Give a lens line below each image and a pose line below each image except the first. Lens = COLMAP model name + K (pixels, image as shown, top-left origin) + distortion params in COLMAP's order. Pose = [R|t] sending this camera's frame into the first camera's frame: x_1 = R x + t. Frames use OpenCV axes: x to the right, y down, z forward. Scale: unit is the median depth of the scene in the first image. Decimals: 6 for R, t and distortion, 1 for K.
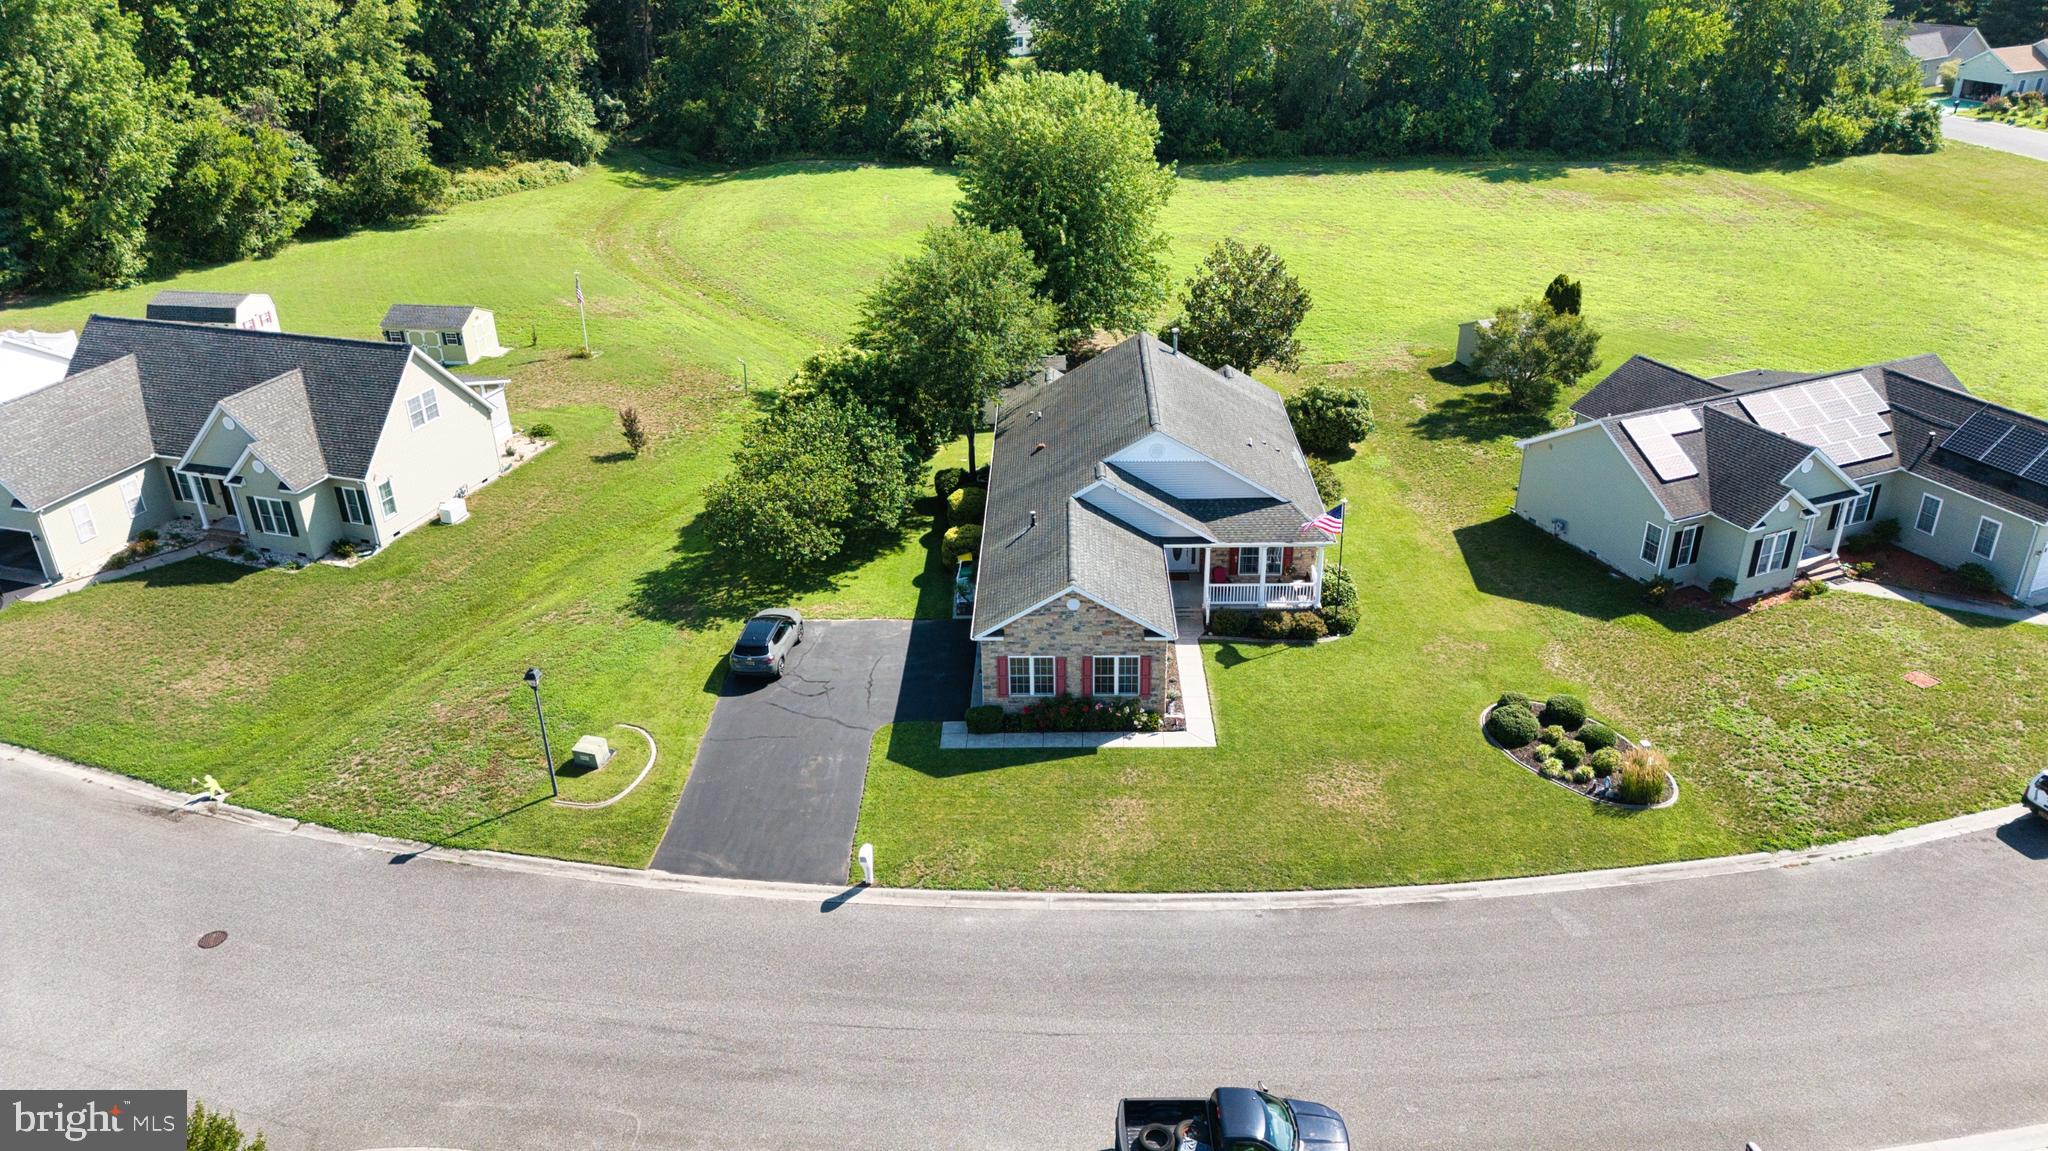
lens RADIAL K [[1457.1, 0, 1016.1], [0, 1457.1, 568.8], [0, 0, 1]] dist [0.055531, -0.040608]
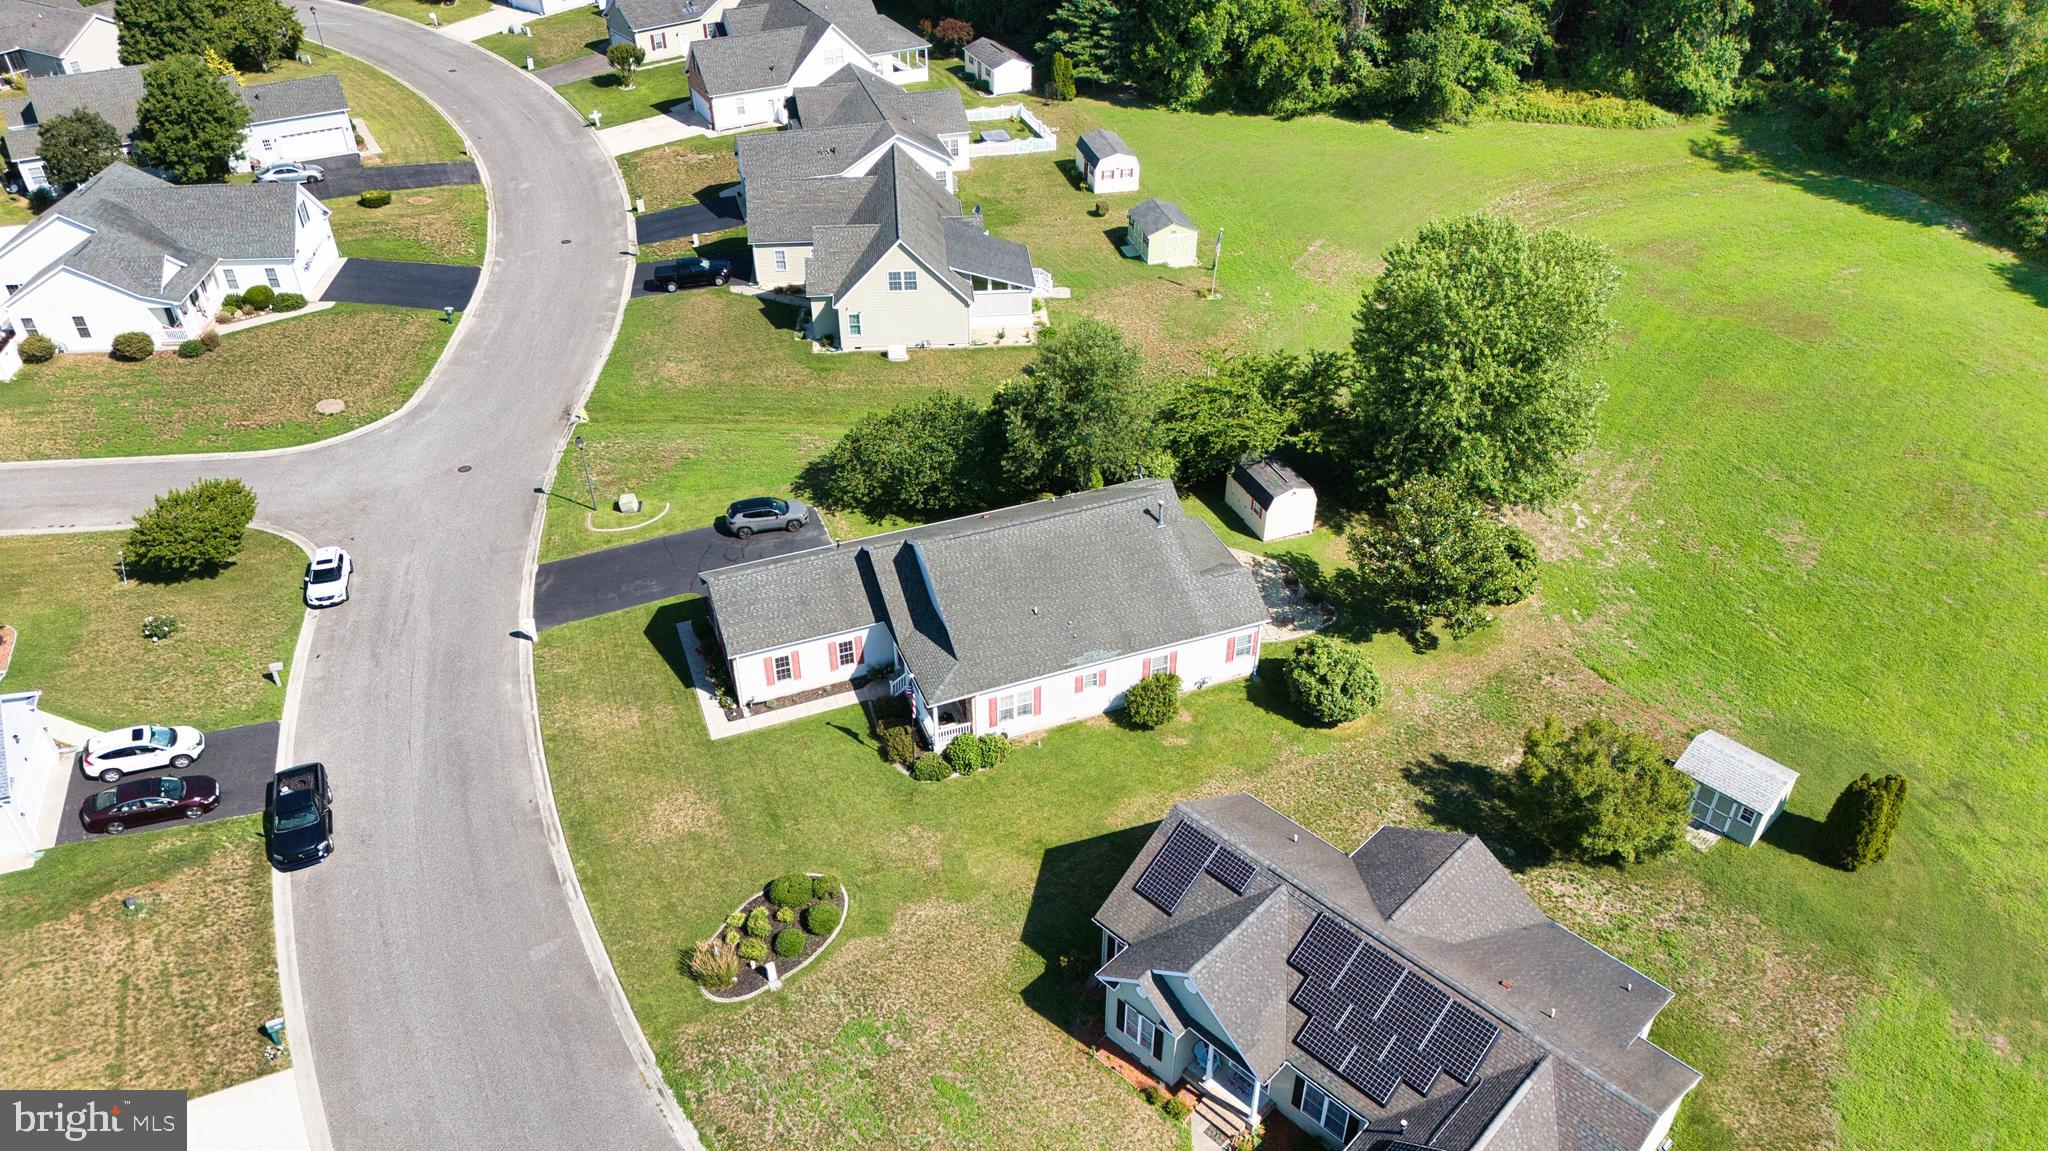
lens RADIAL K [[1457.1, 0, 1033.2], [0, 1457.1, 571.7], [0, 0, 1]] dist [0.055531, -0.040608]
pose [[0.386910, 0.555563, -0.735969, 1.050382], [-0.418508, 0.816991, 0.396708, -0.603931], [0.821676, 0.154518, 0.548609, 0.429750]]
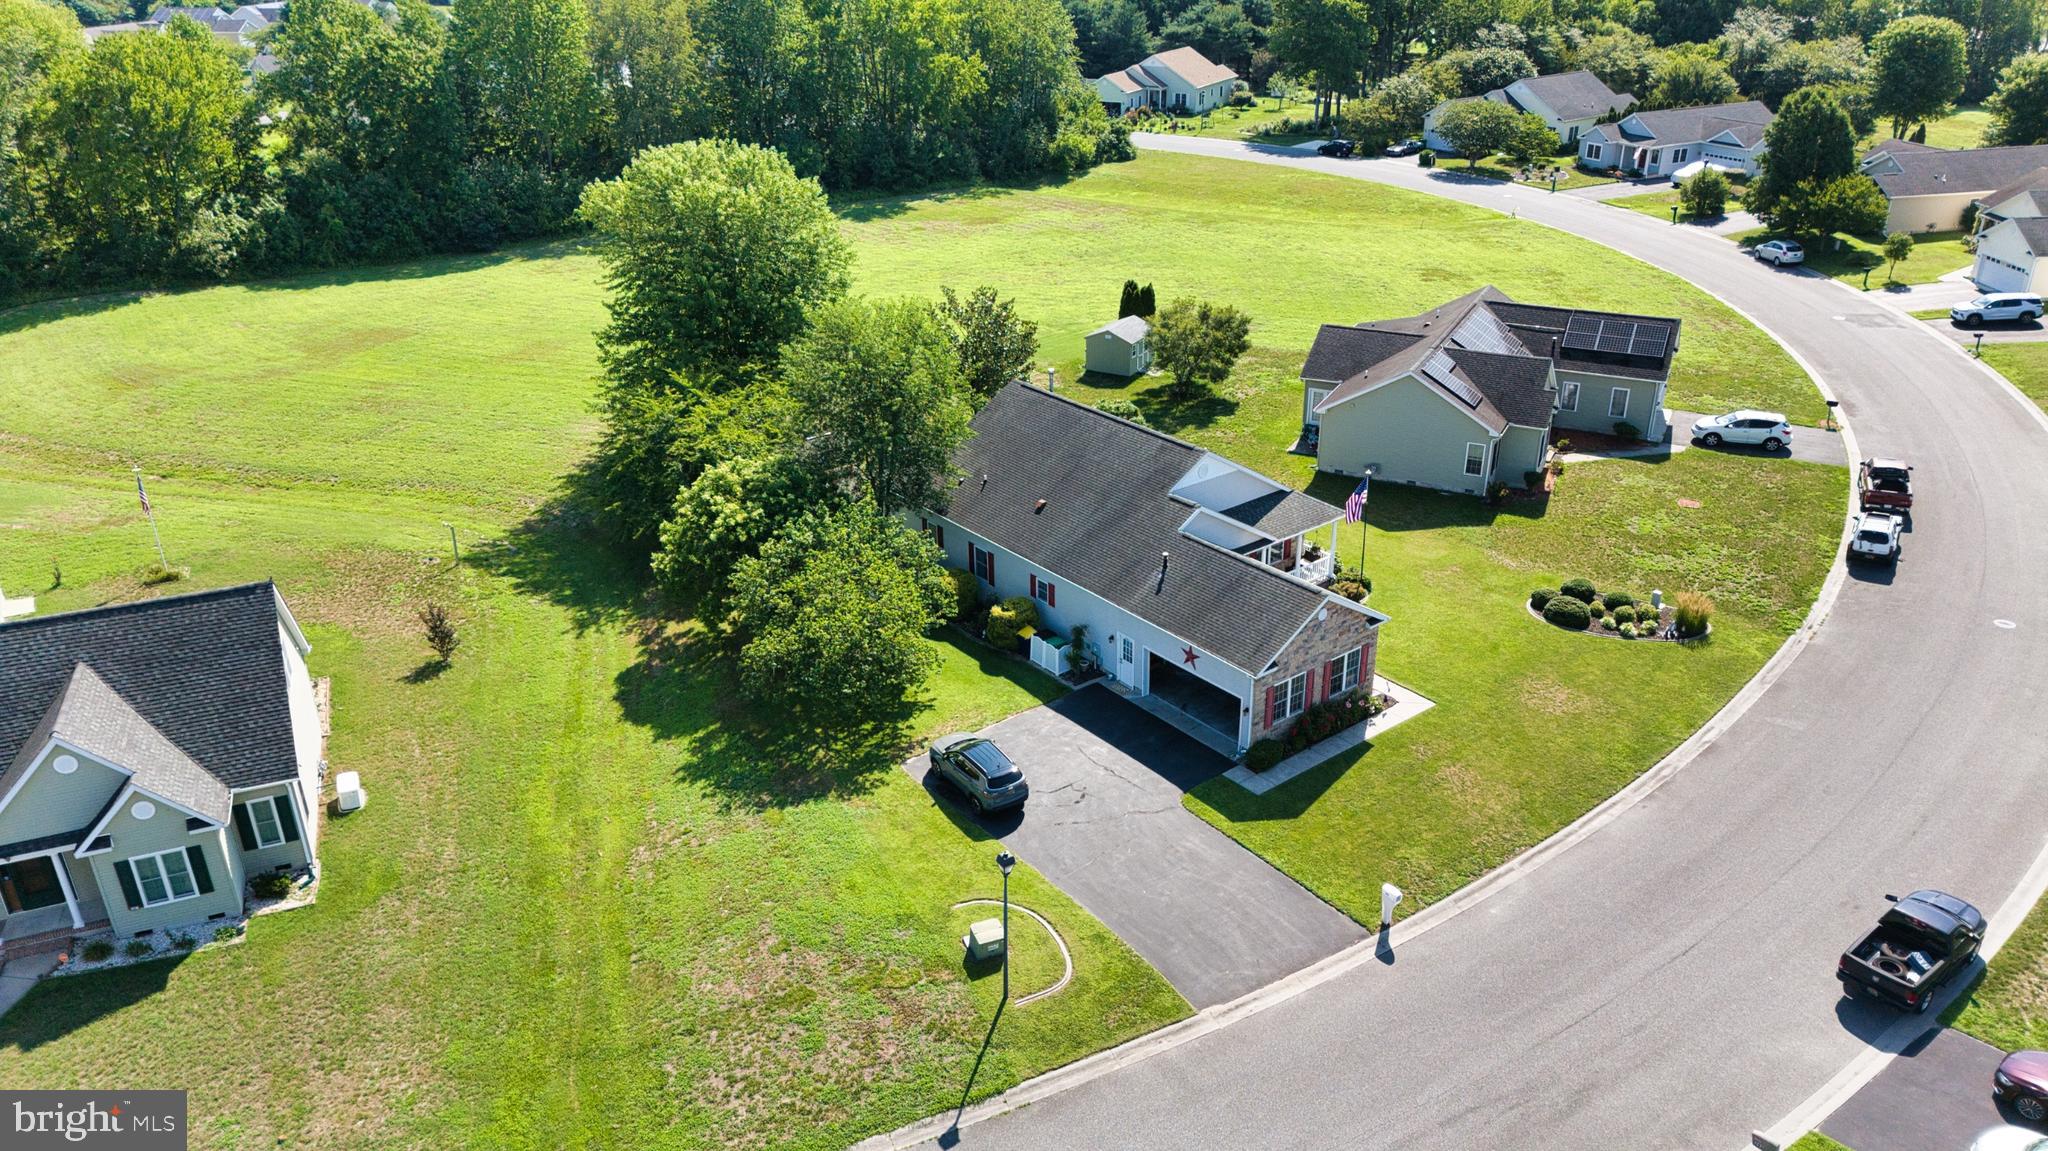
lens RADIAL K [[1457.1, 0, 1031.1], [0, 1457.1, 580.9], [0, 0, 1]] dist [0.055531, -0.040608]
pose [[0.768166, -0.265249, 0.582721, -0.645013], [0.283086, 0.957058, 0.062468, -0.109918], [-0.574267, 0.116975, 0.810268, 0.245731]]
